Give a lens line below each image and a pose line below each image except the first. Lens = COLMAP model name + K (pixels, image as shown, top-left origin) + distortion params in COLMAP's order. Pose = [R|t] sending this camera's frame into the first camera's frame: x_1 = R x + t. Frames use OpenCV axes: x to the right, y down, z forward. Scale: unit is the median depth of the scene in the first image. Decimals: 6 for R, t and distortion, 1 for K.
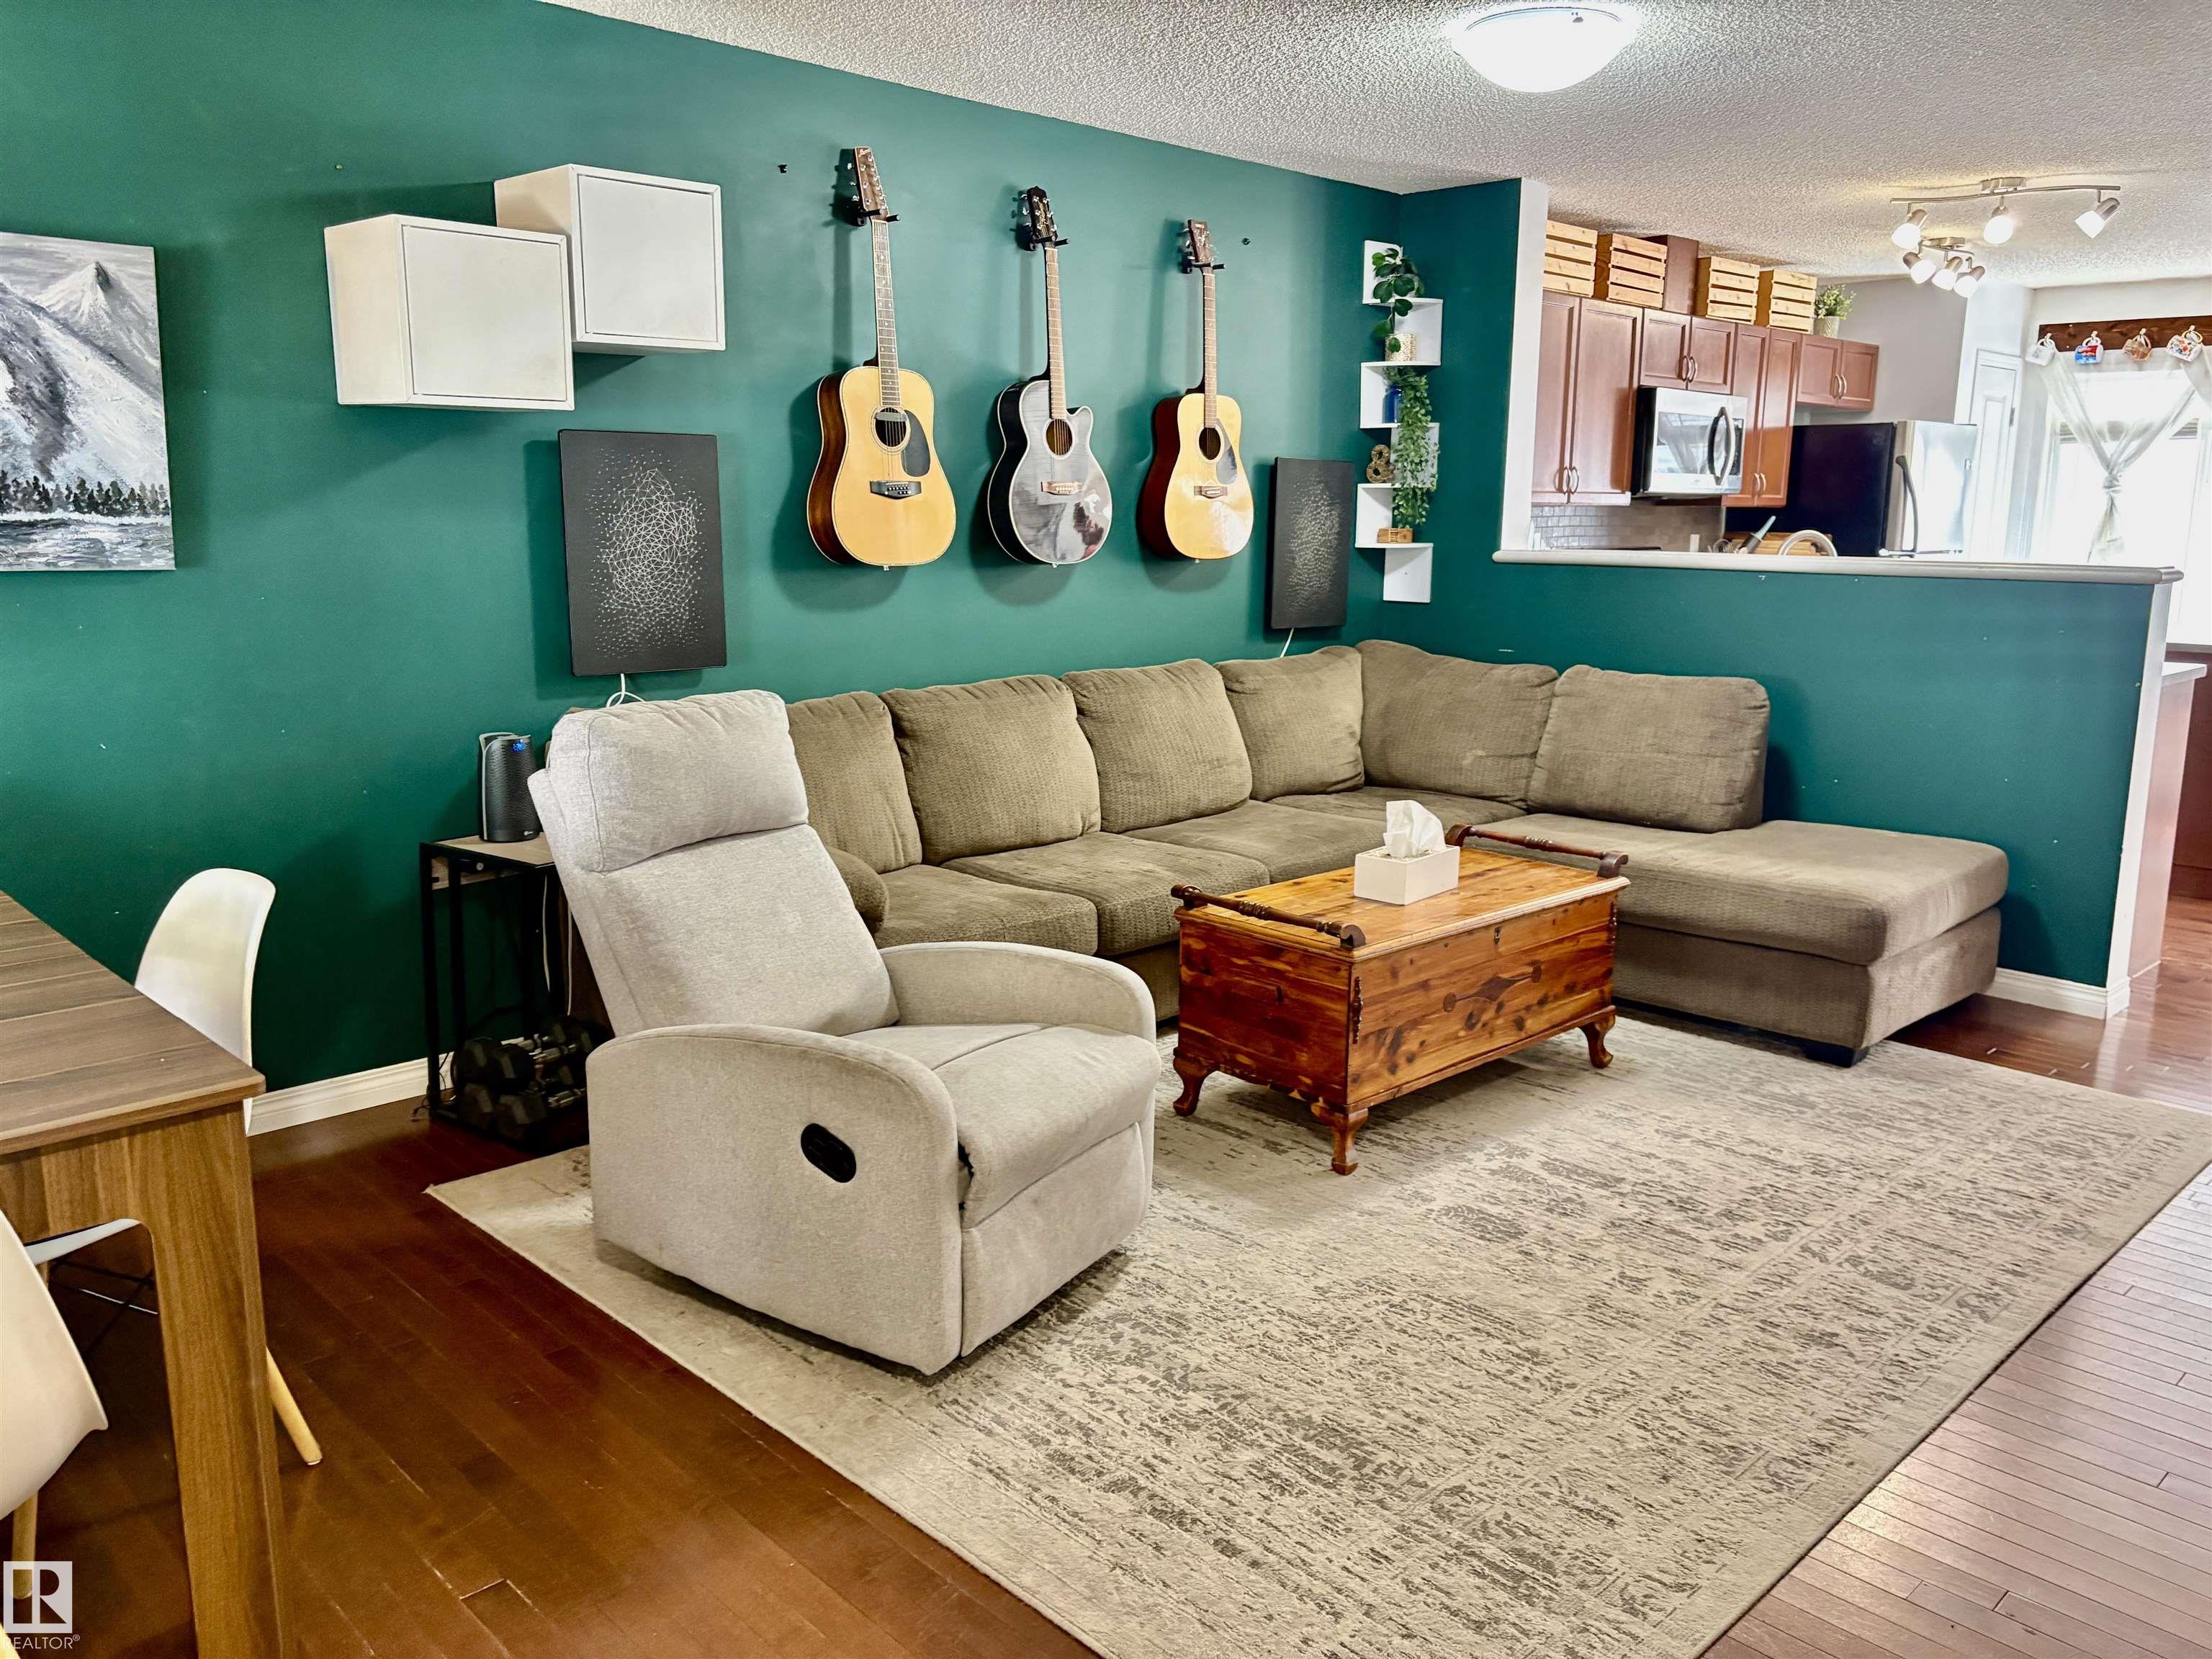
lens RADIAL K [[1680.8, 0, 1144.4], [0, 1680.8, 798.0], [0, 0, 1]] dist [0.065641, -0.090423]
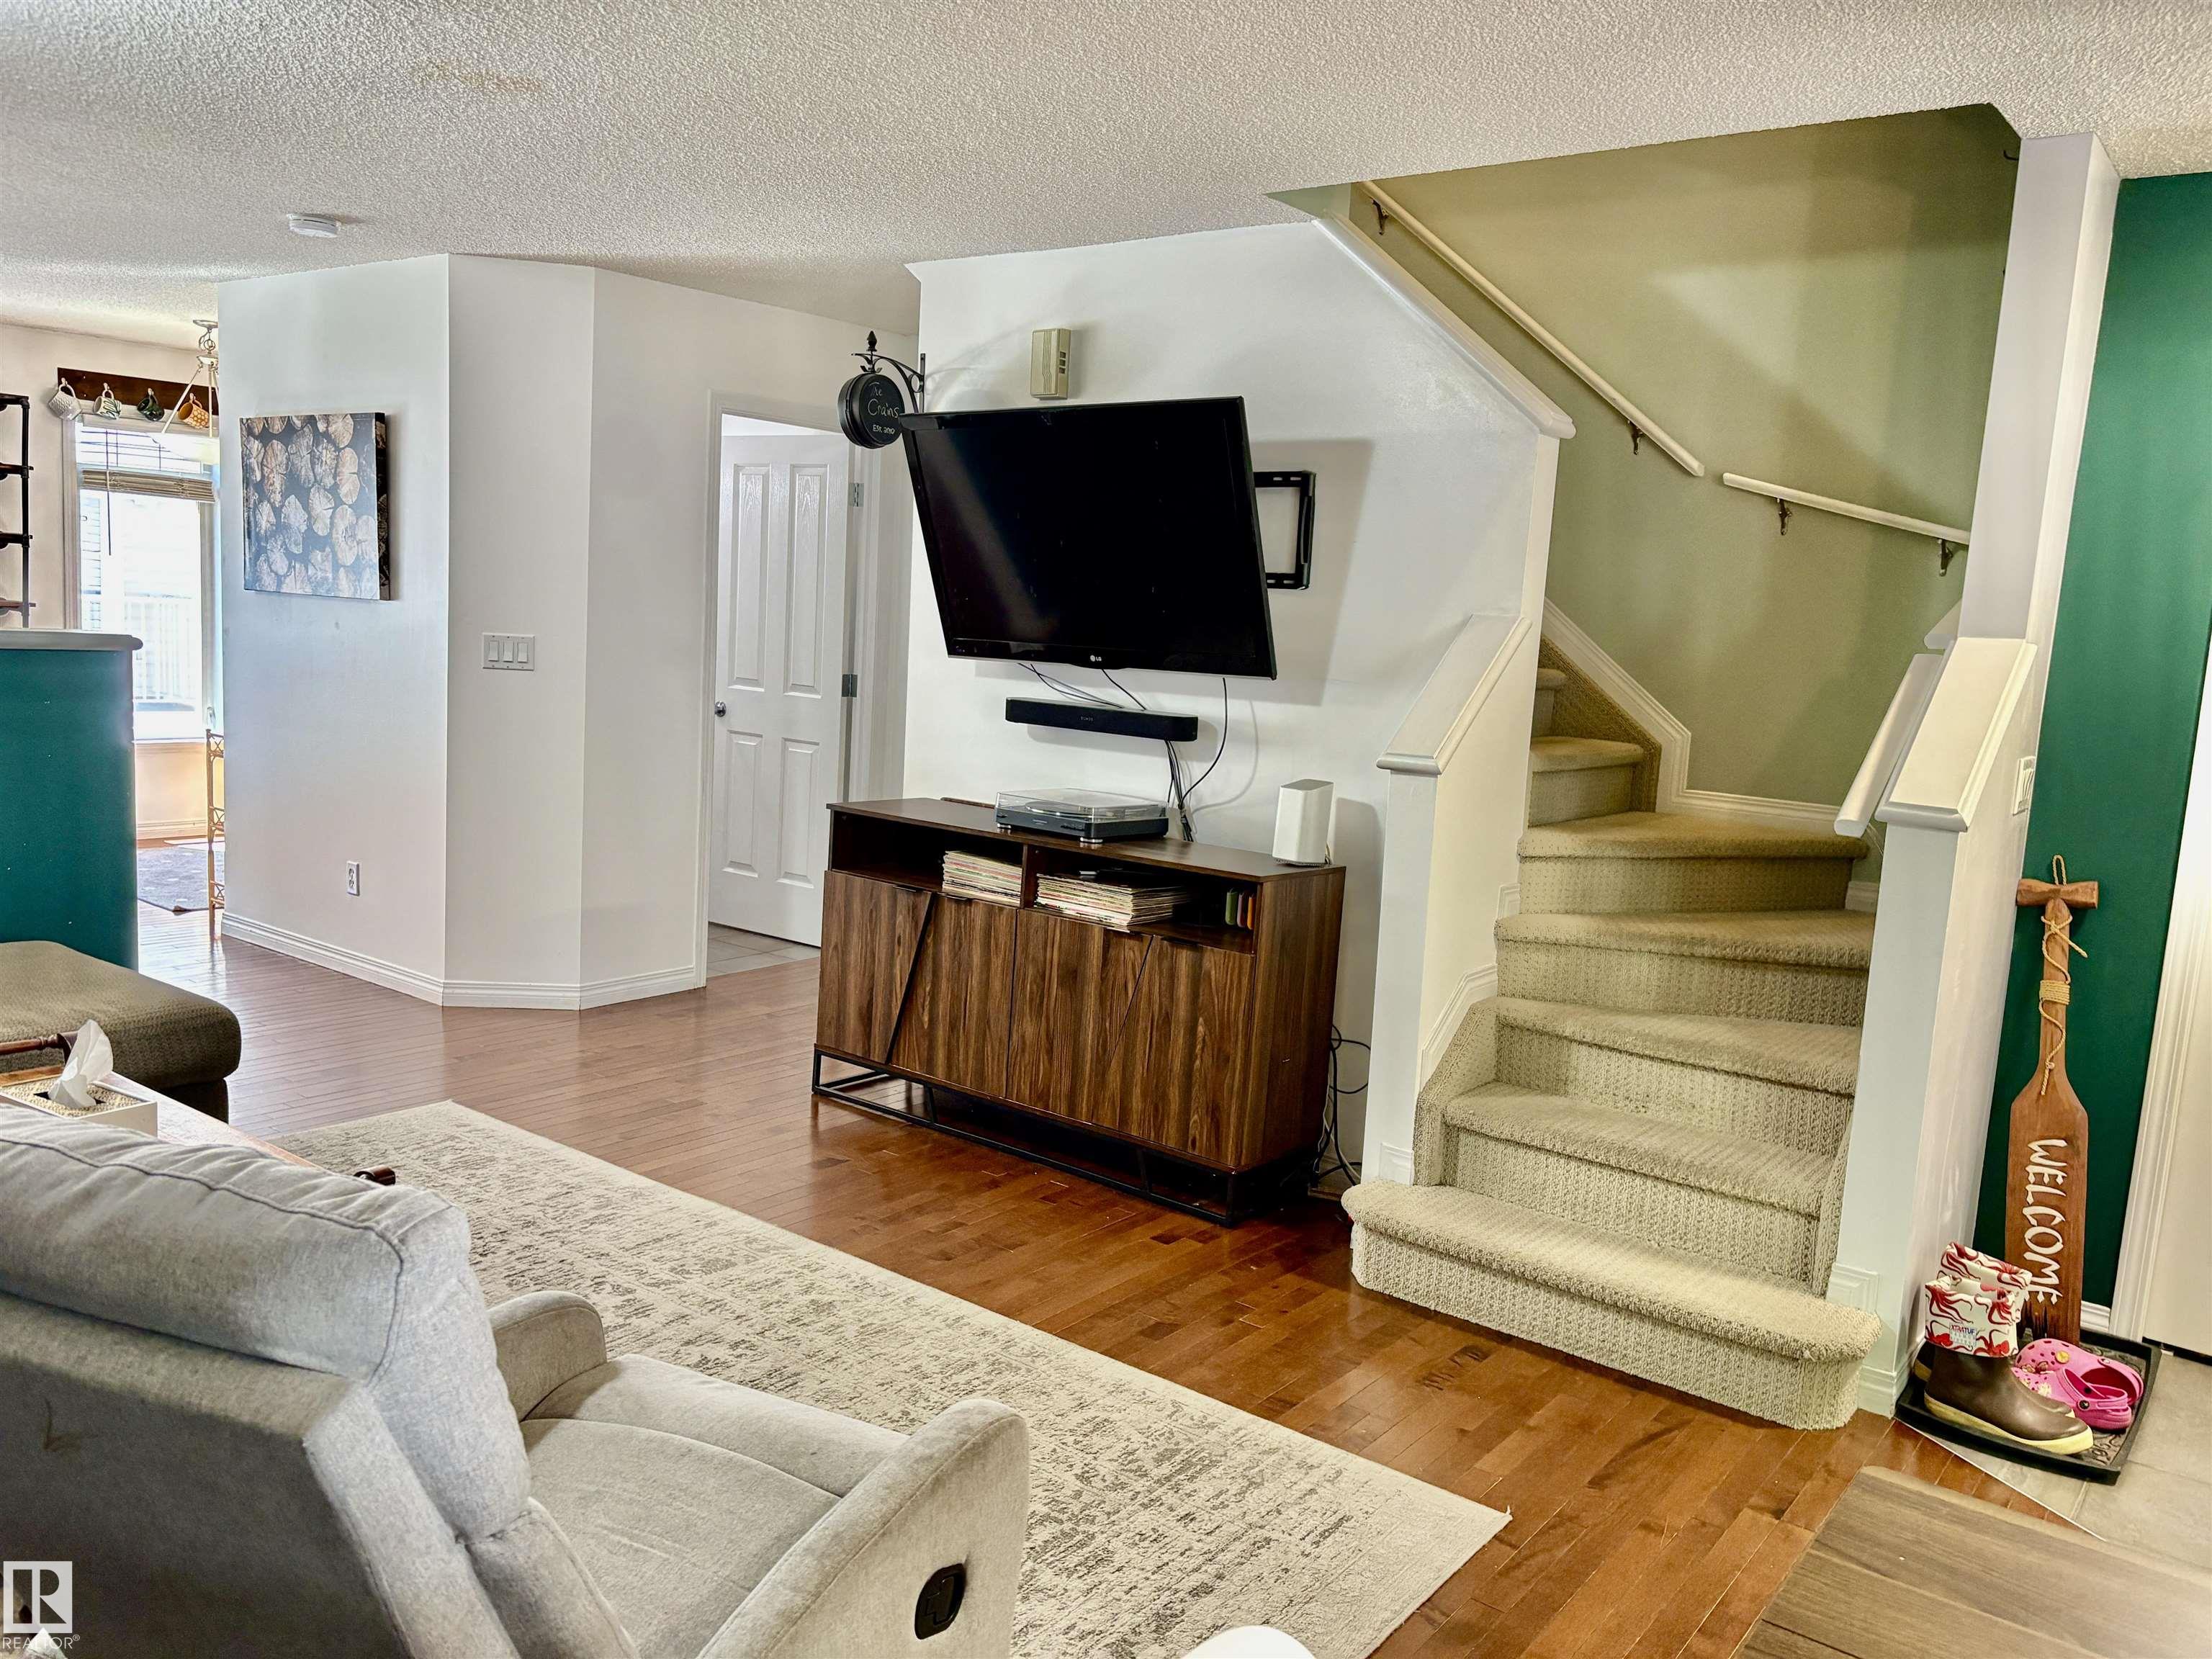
lens RADIAL K [[1715.6, 0, 1106.0], [0, 1715.6, 829.5], [0, 0, 1]] dist [-0.001610, 0.000451]
pose [[-0.128971, -0.149470, 0.980319, -0.671396], [0.124636, 0.978293, 0.165558, -0.163531], [-0.983785, 0.143535, -0.107542, 0.775806]]
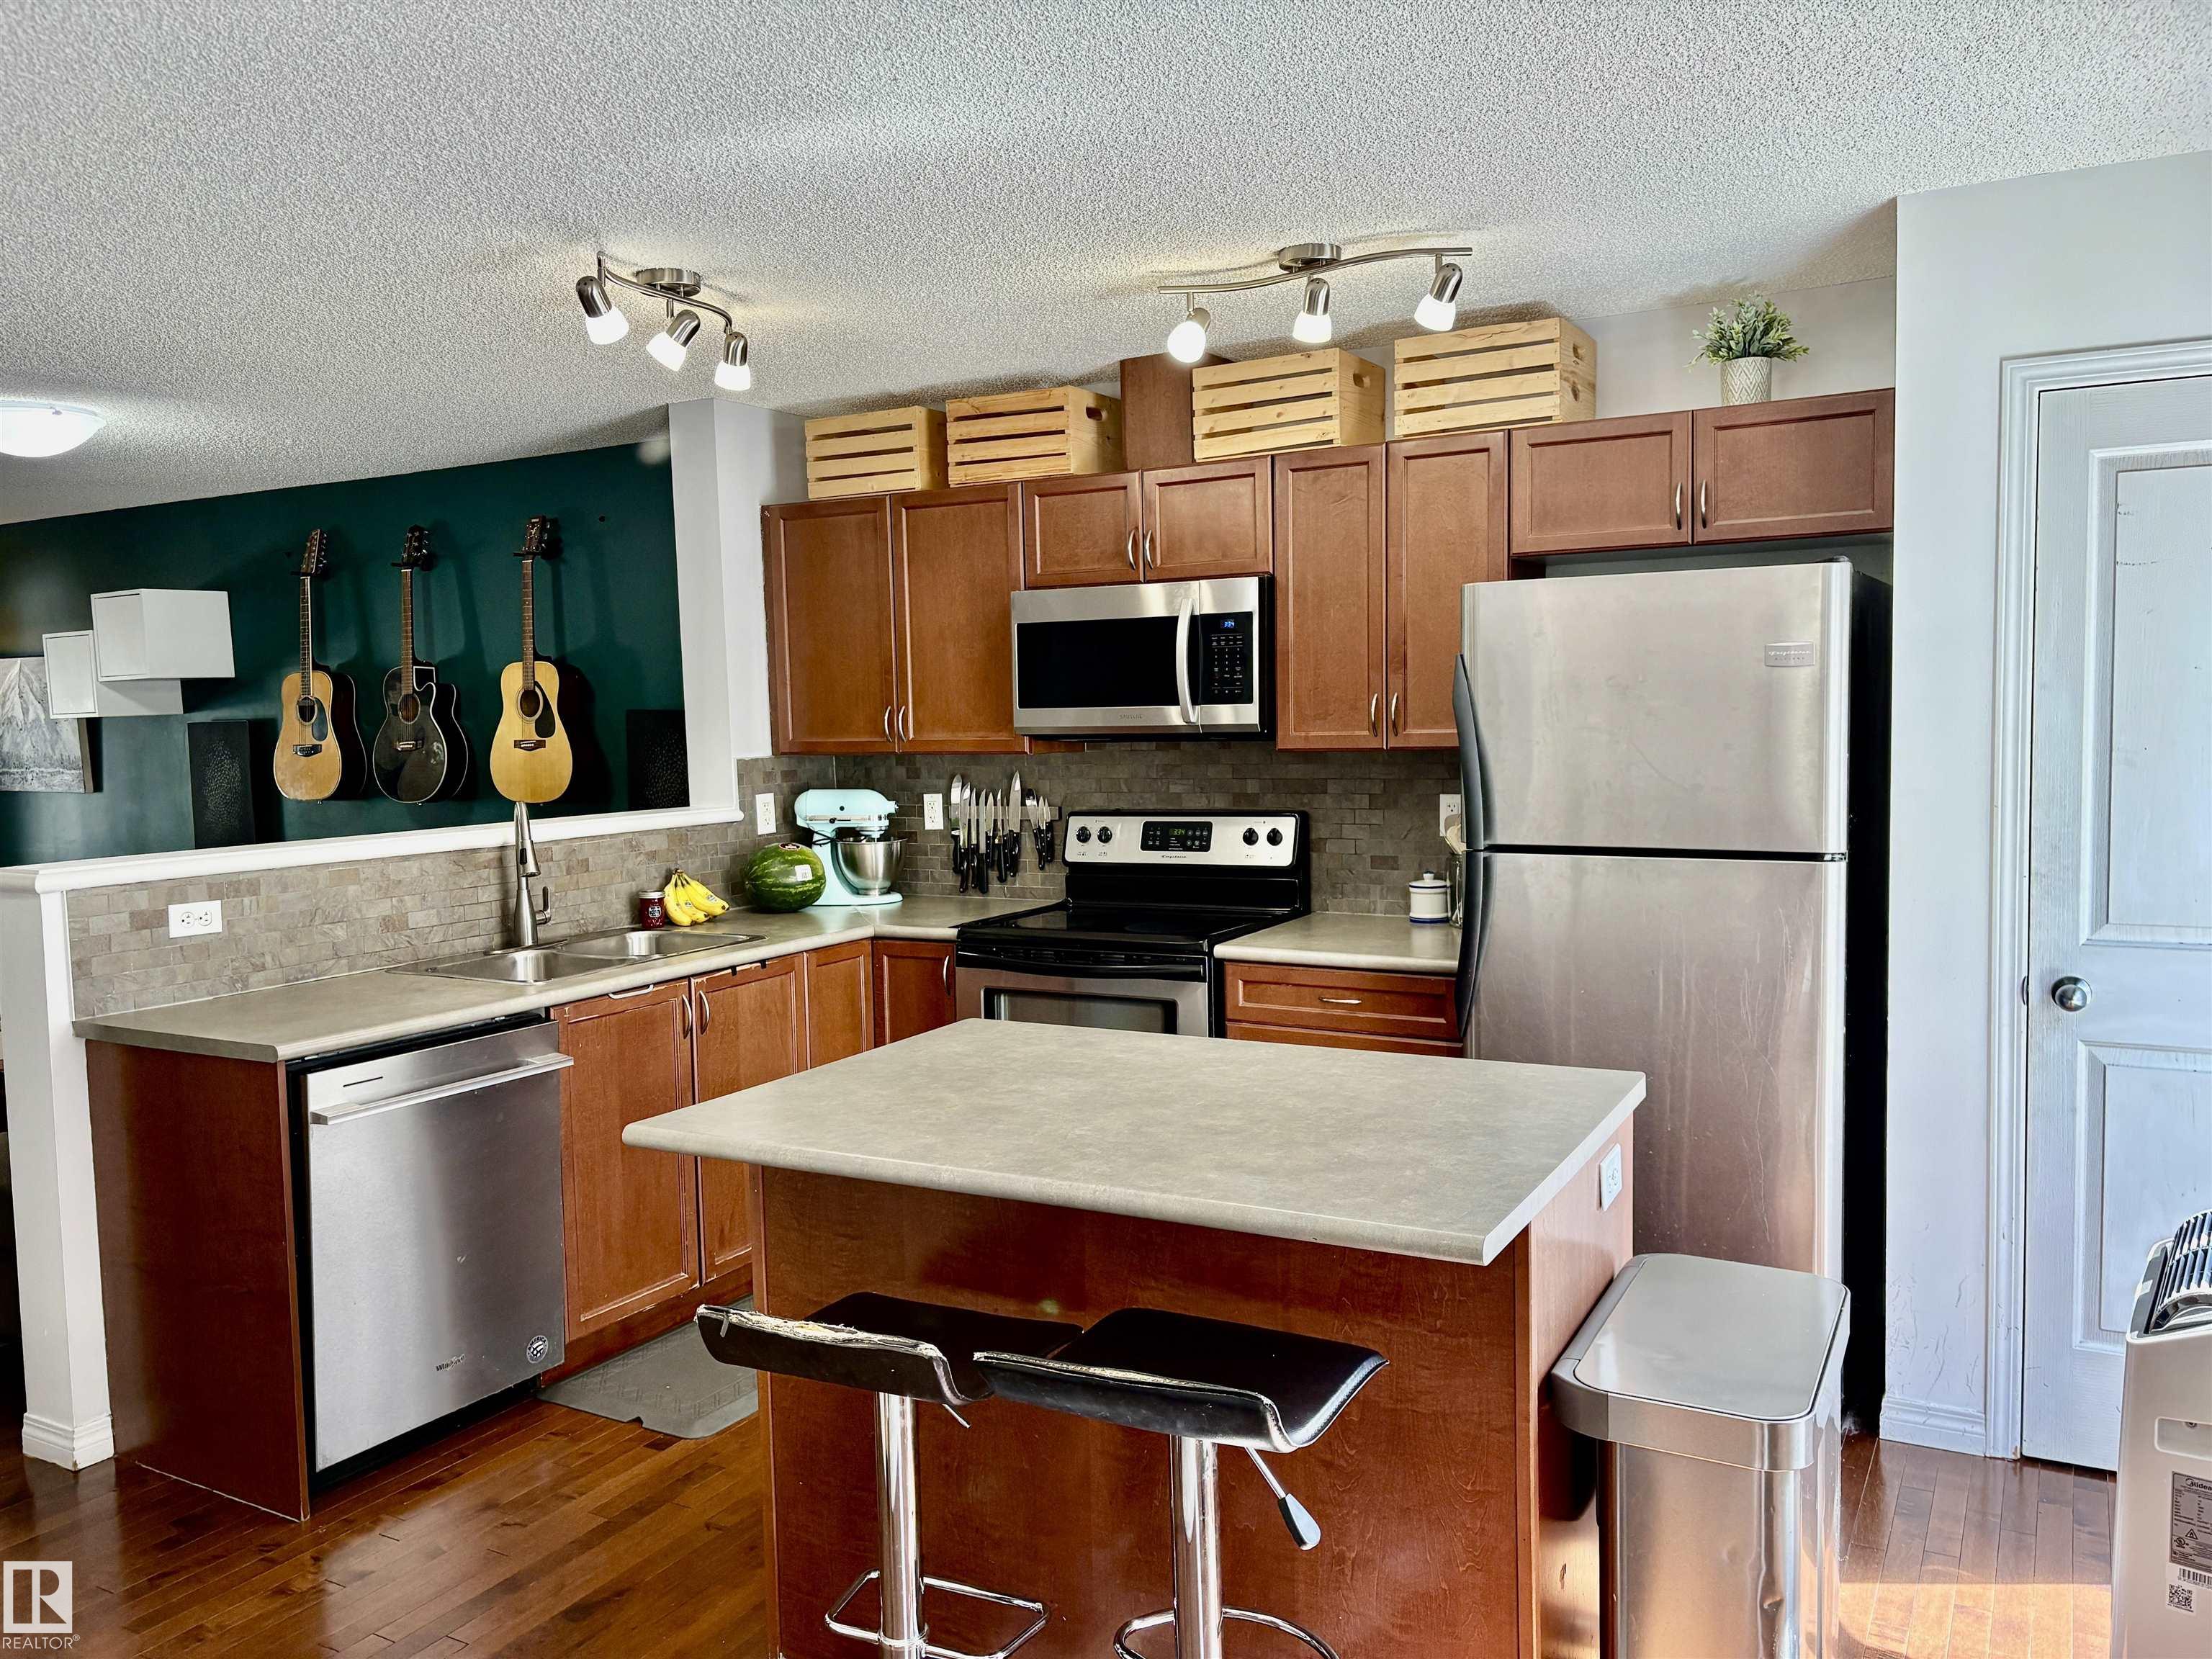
lens RADIAL K [[1671.4, 0, 1117.7], [0, 1671.4, 831.5], [0, 0, 1]] dist [0.014454, 0.007854]
pose [[0.274193, 0.054666, -0.960120, 2.048050], [-0.141139, 0.989860, 0.016053, -0.328486], [0.951261, 0.131109, 0.279128, 1.768496]]
